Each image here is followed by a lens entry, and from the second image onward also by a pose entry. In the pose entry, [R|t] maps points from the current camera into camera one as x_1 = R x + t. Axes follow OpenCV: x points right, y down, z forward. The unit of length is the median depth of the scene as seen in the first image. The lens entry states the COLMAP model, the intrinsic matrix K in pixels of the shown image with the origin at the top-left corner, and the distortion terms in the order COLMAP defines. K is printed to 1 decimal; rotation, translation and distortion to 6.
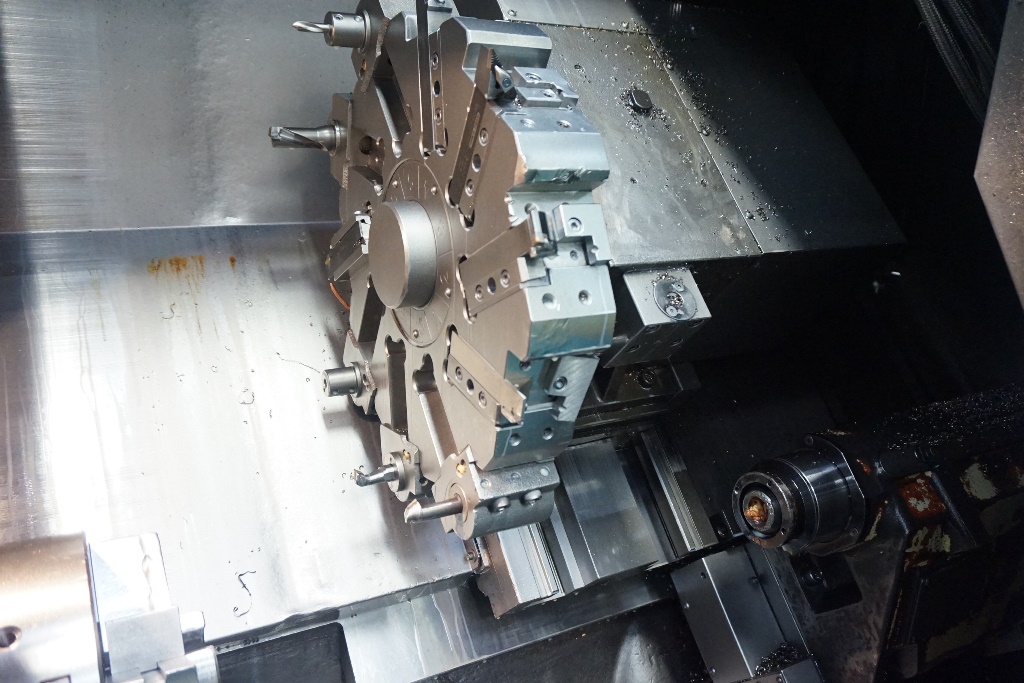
lens RADIAL K [[803.5, 0, 511.8], [0, 803.5, 341.5], [0, 0, 1]] dist [-0.016930, 0.007405]
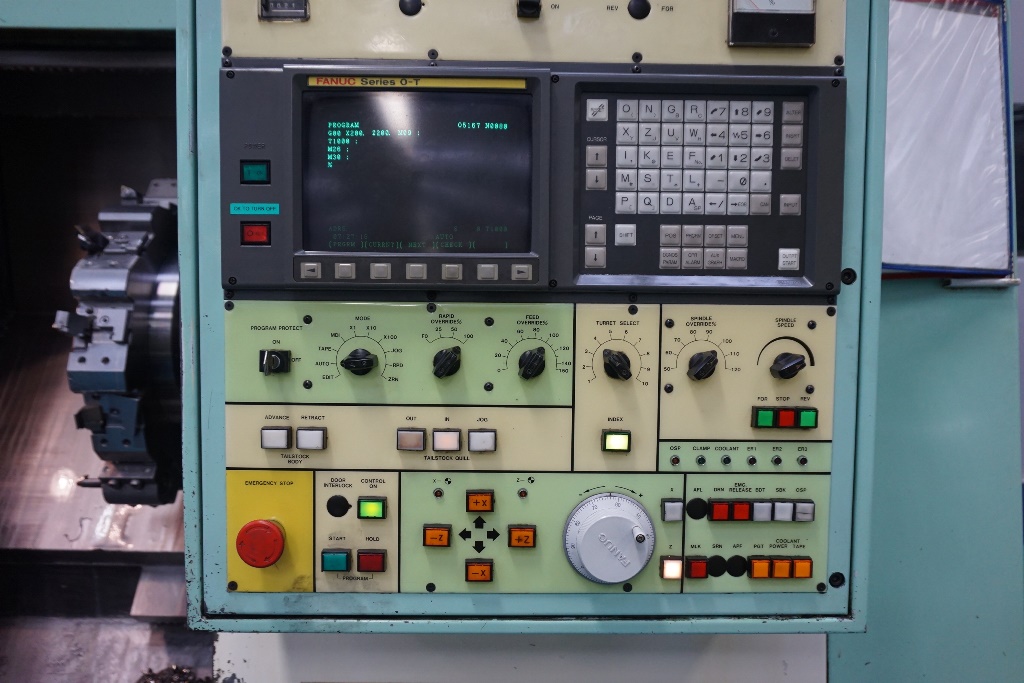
lens RADIAL K [[803.1, 0, 512.0], [0, 803.1, 341.5], [0, 0, 1]] dist [-0.027709, 0.014154]
pose [[0.870602, 0.056662, -0.488714, 1.257135], [-0.114614, 0.989373, -0.089464, -0.031471], [0.478451, 0.133901, 0.867845, -0.074777]]
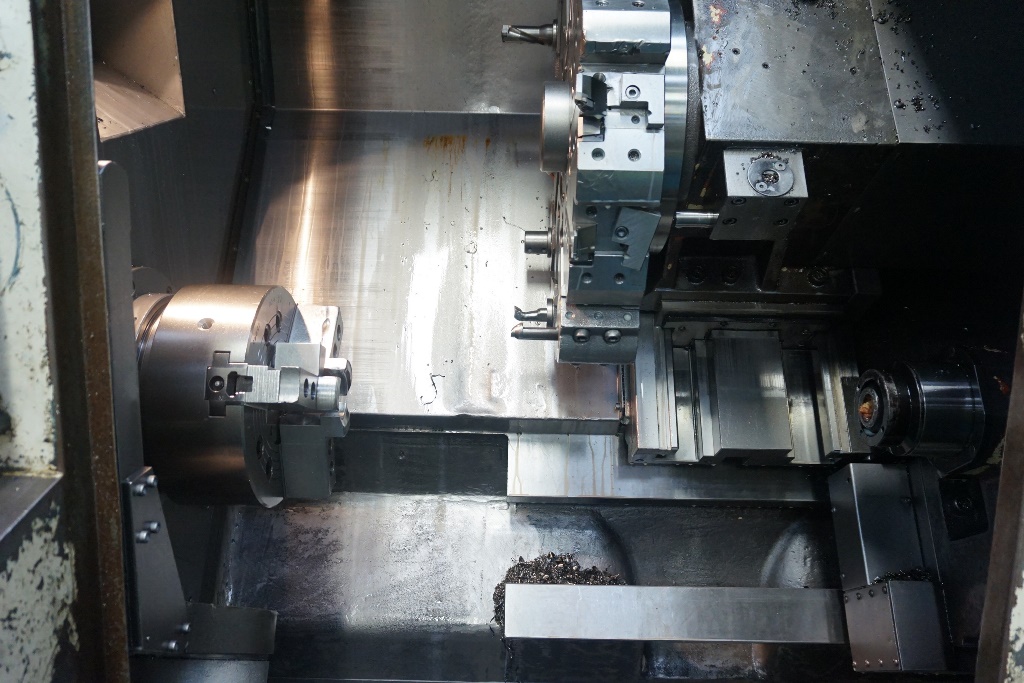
lens RADIAL K [[803.5, 0, 511.8], [0, 803.5, 341.5], [0, 0, 1]] dist [-0.016930, 0.007405]
pose [[0.865348, 0.161714, -0.474364, 0.389269], [-0.125484, 0.986274, 0.107315, 0.079839], [0.485207, -0.033340, 0.873763, -0.085433]]
